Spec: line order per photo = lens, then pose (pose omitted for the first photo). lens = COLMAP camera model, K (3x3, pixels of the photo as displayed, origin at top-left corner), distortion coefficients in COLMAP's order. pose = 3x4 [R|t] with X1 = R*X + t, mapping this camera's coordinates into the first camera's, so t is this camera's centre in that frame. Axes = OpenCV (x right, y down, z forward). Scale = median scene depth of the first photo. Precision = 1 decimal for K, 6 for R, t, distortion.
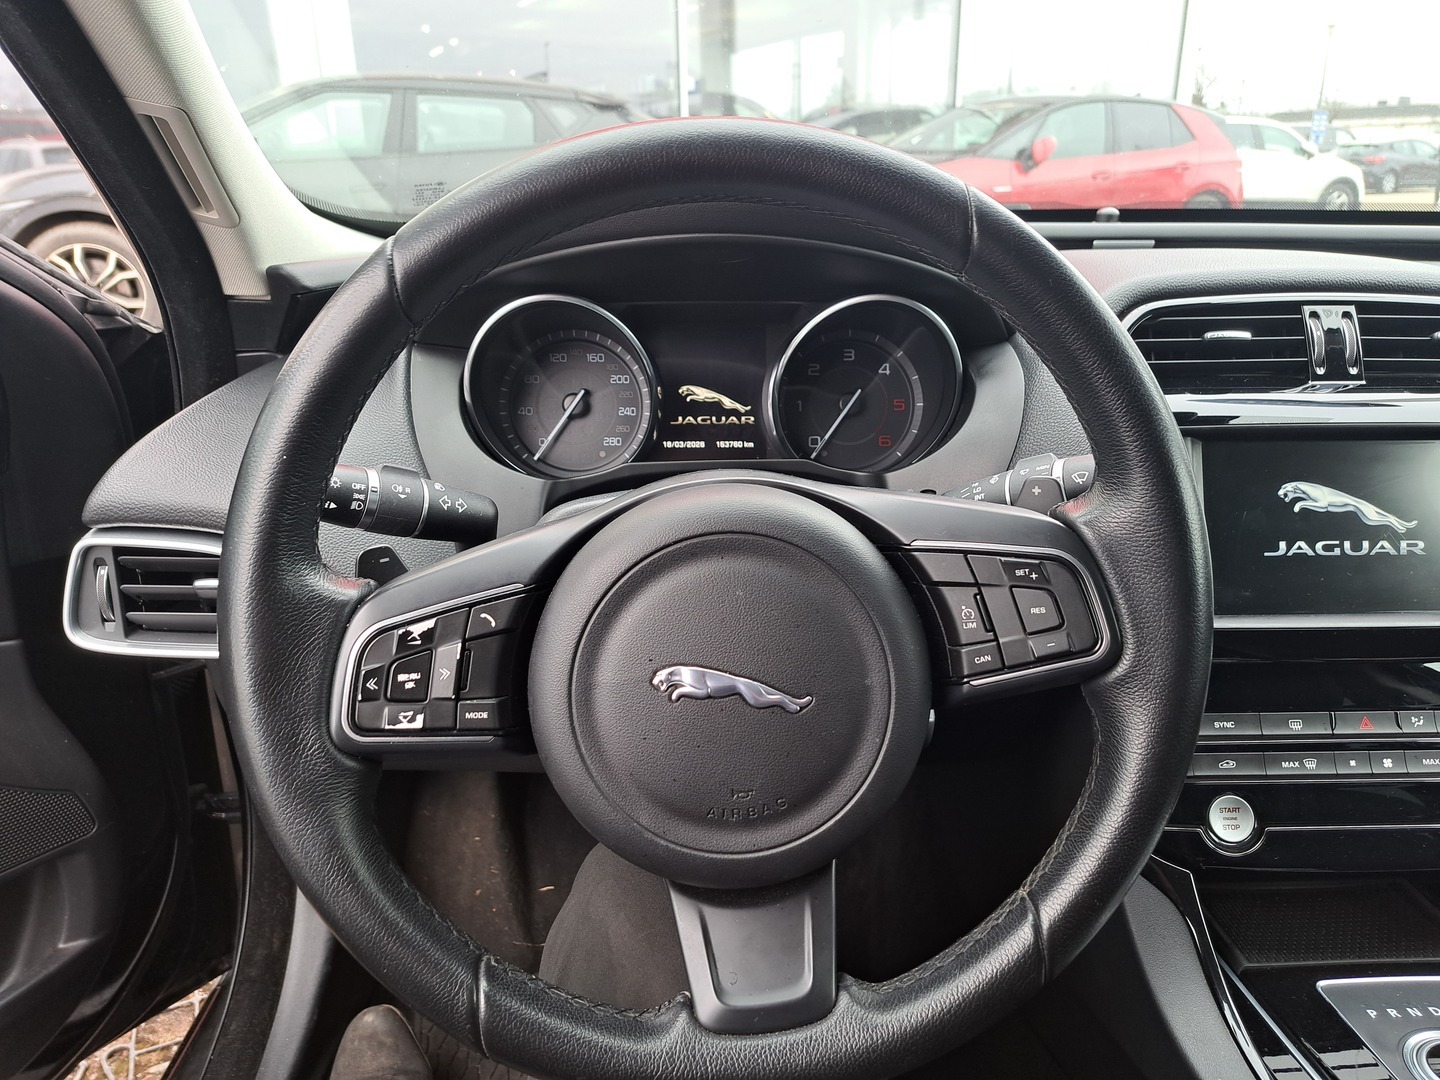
lens RADIAL K [[1028.0, 0, 742.4], [0, 1028.0, 580.6], [0, 0, 1]] dist [-0.013233, -0.007491]
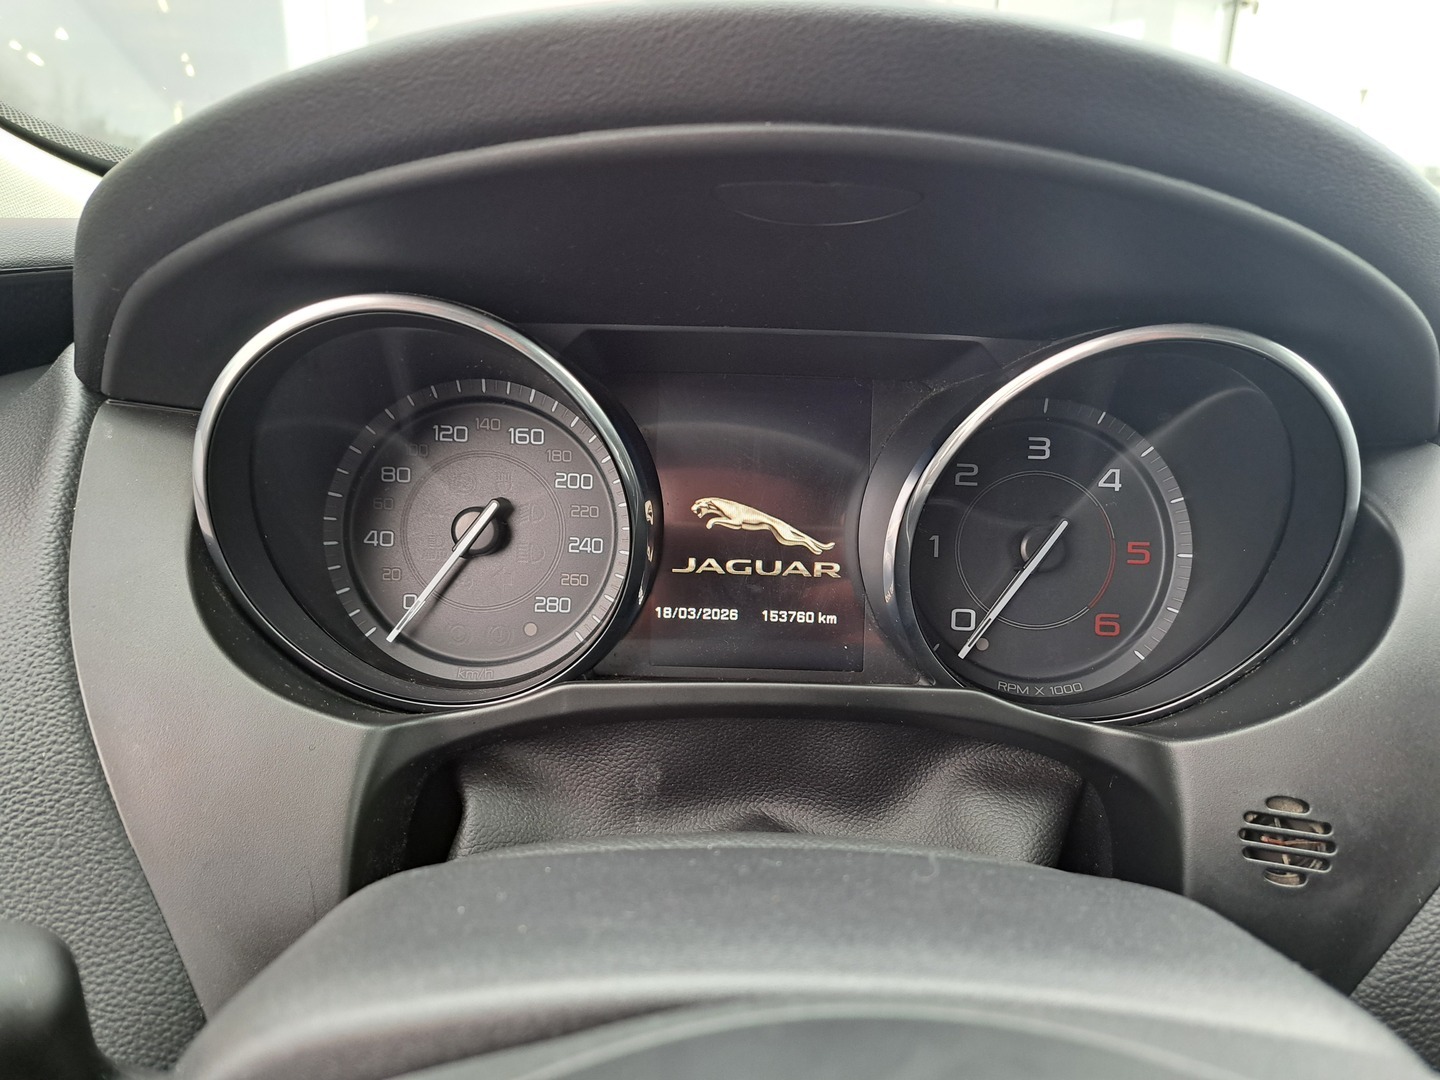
lens RADIAL K [[1028.0, 0, 719.5], [0, 1028.0, 539.9], [0, 0, 1]] dist [-0.013233, -0.007491]
pose [[0.999065, 0.036819, -0.022665, -0.036408], [-0.038525, 0.996042, -0.080099, -0.130055], [0.019626, 0.080897, 0.996529, 0.507819]]
